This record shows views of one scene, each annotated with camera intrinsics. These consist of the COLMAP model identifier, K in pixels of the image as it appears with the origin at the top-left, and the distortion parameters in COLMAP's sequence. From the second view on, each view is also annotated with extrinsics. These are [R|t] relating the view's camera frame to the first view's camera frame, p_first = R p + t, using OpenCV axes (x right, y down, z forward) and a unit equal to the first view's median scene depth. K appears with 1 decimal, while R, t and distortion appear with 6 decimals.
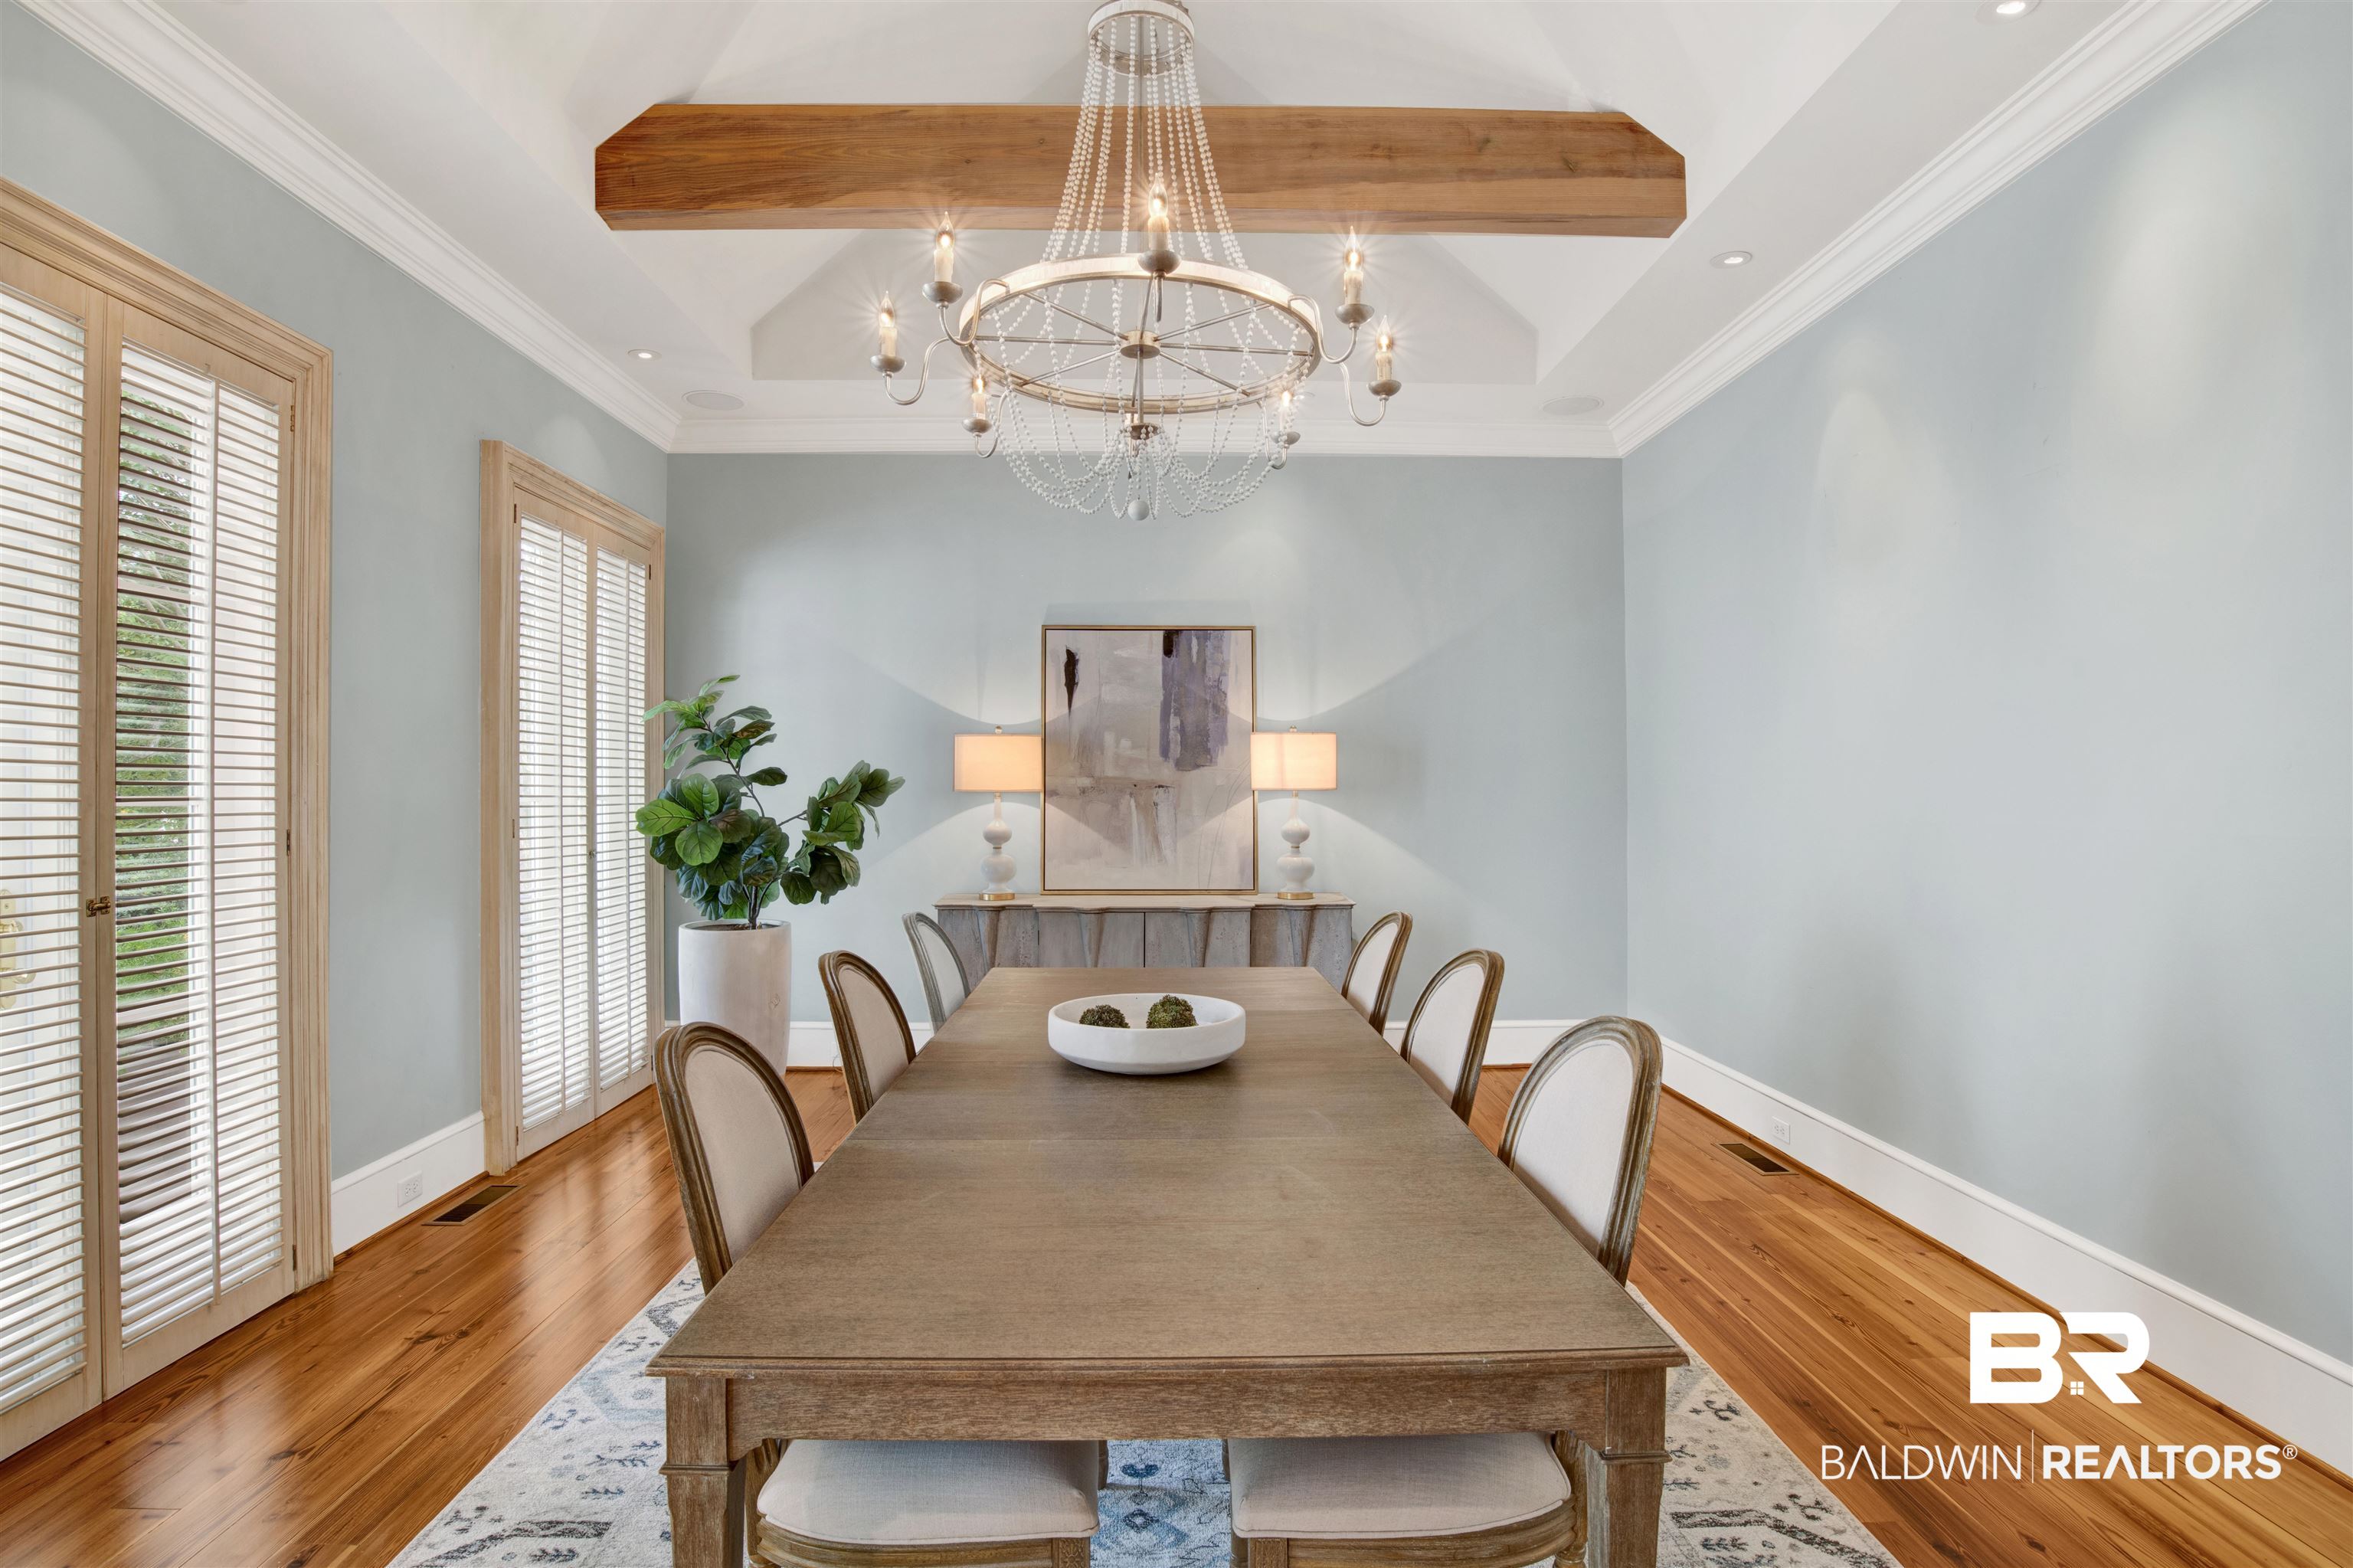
lens RADIAL K [[1211.4, 0, 1180.4], [0, 1211.4, 778.5], [0, 0, 1]] dist [-0.066610, 0.007141]
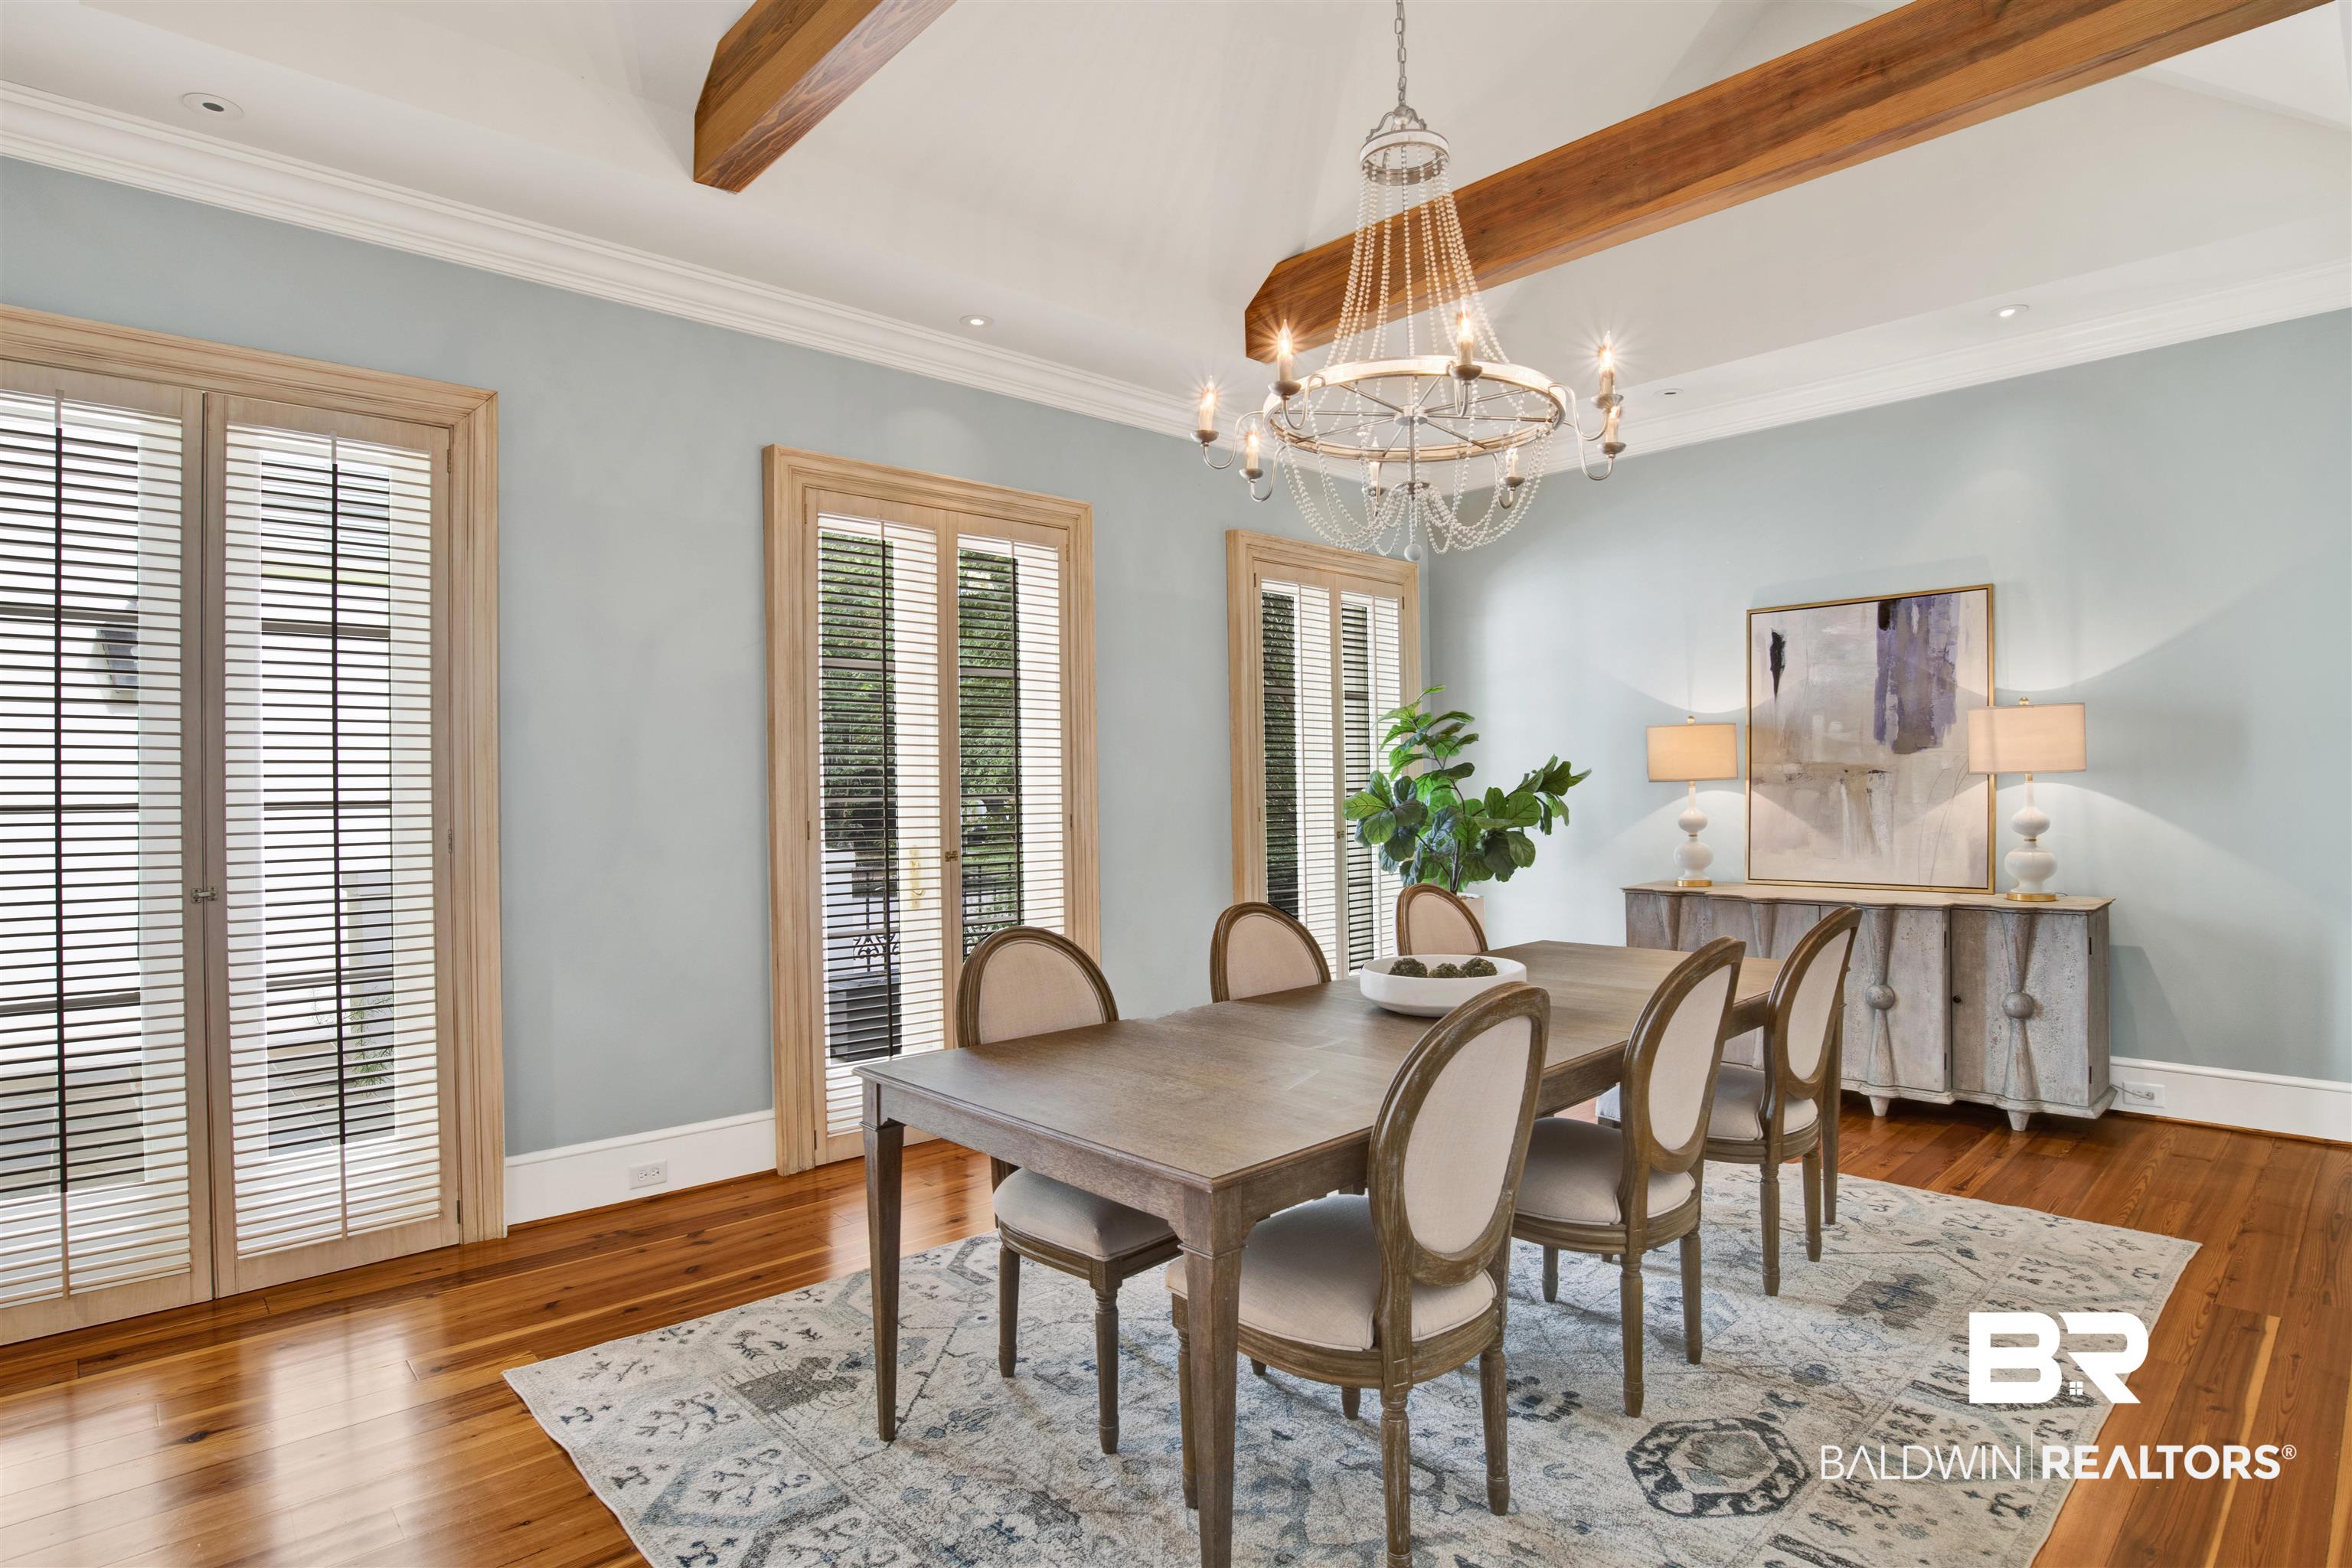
lens RADIAL K [[1210.8, 0, 1169.1], [0, 1210.8, 787.2], [0, 0, 1]] dist [-0.066610, 0.007141]
pose [[0.664207, -0.009756, -0.747485, 0.299345], [0.023123, 0.999705, 0.007499, -0.000780], [0.747191, -0.022265, 0.664236, 0.002604]]
